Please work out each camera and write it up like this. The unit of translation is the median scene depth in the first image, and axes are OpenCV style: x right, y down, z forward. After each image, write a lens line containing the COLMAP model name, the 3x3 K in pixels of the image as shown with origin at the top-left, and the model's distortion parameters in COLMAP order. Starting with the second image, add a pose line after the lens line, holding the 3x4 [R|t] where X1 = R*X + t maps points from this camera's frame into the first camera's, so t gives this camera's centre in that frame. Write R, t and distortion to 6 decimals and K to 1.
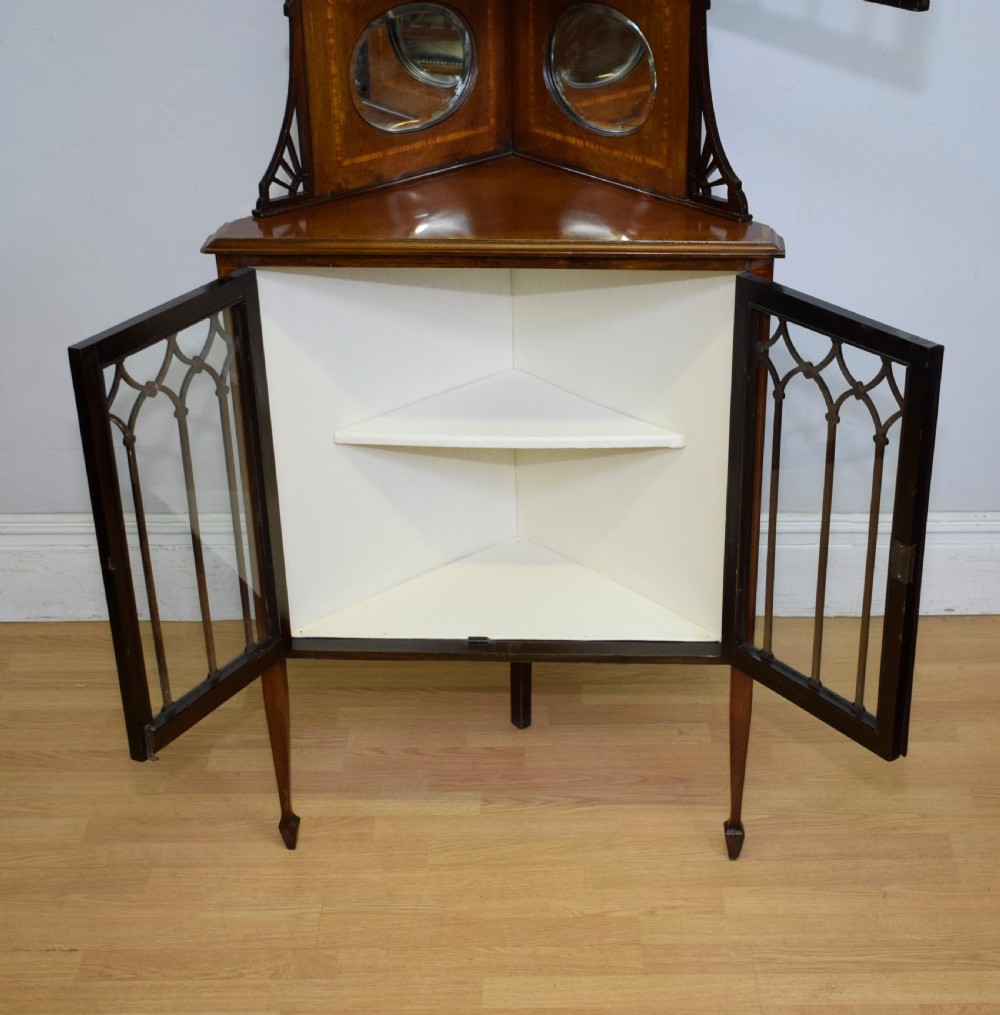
lens RADIAL K [[1766.9, 0, 571.3], [0, 1766.9, 549.7], [0, 0, 1]] dist [-0.006445, -0.085807]
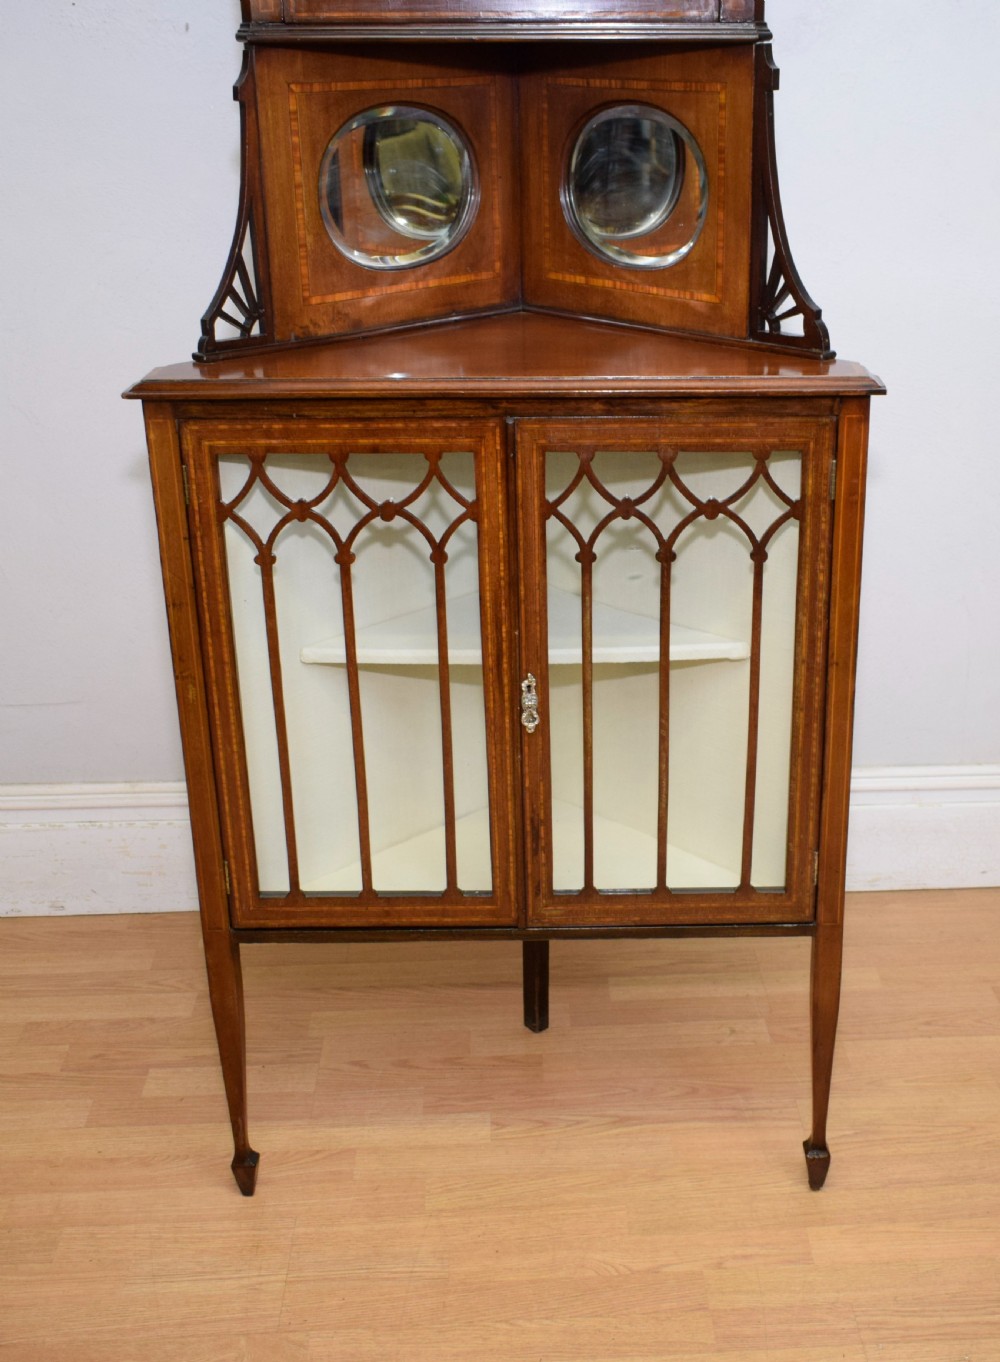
lens RADIAL K [[1679.9, 0, 634.7], [0, 1679.9, 685.6], [0, 0, 1]] dist [-0.018538, 0.011358]
pose [[0.998242, -0.017723, 0.056563, -0.029386], [0.023963, 0.993461, -0.111633, 0.036578], [-0.054214, 0.112792, 0.992139, 0.258507]]
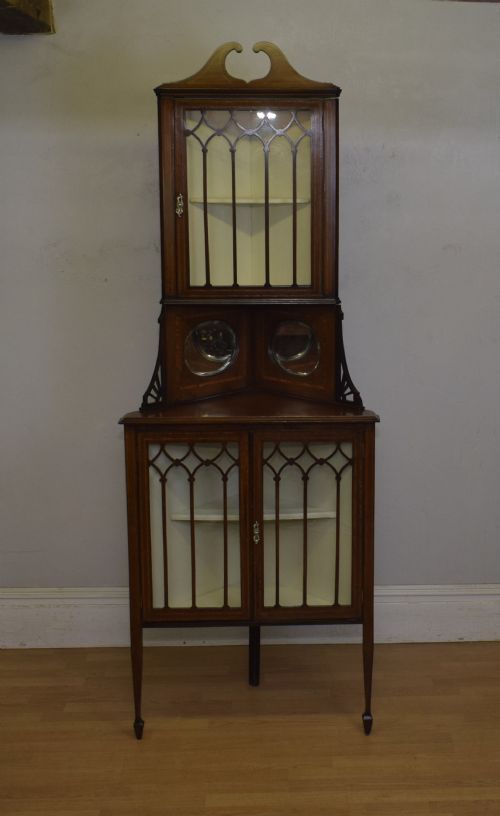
lens RADIAL K [[1174.1, 0, 349.5], [0, 1174.1, 346.0], [0, 0, 1]] dist [0.007068, -0.002984]
pose [[0.995589, -0.005225, 0.093672, -0.052614], [0.035449, 0.945381, -0.324034, 0.205237], [-0.086862, 0.325926, 0.941396, -0.402319]]
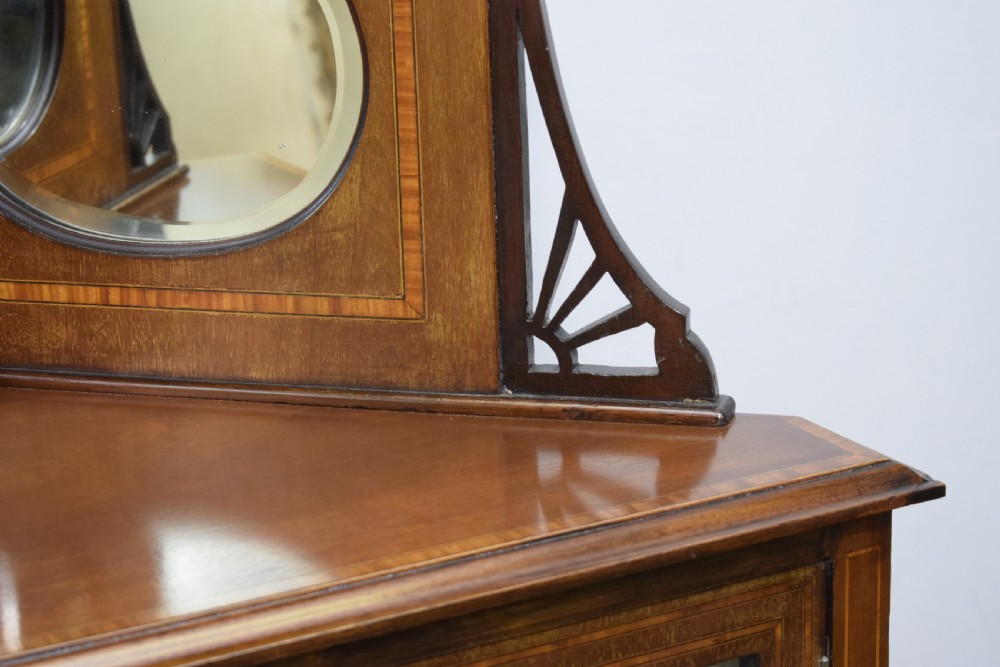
lens RADIAL K [[2281.6, 0, 502.7], [0, 2281.6, 335.5], [0, 0, 1]] dist [-0.033183, 0.157052]
pose [[0.861023, -0.162972, 0.481746, -0.136295], [0.265506, 0.951973, -0.152492, -0.134167], [-0.433757, 0.259205, 0.862941, 0.585342]]
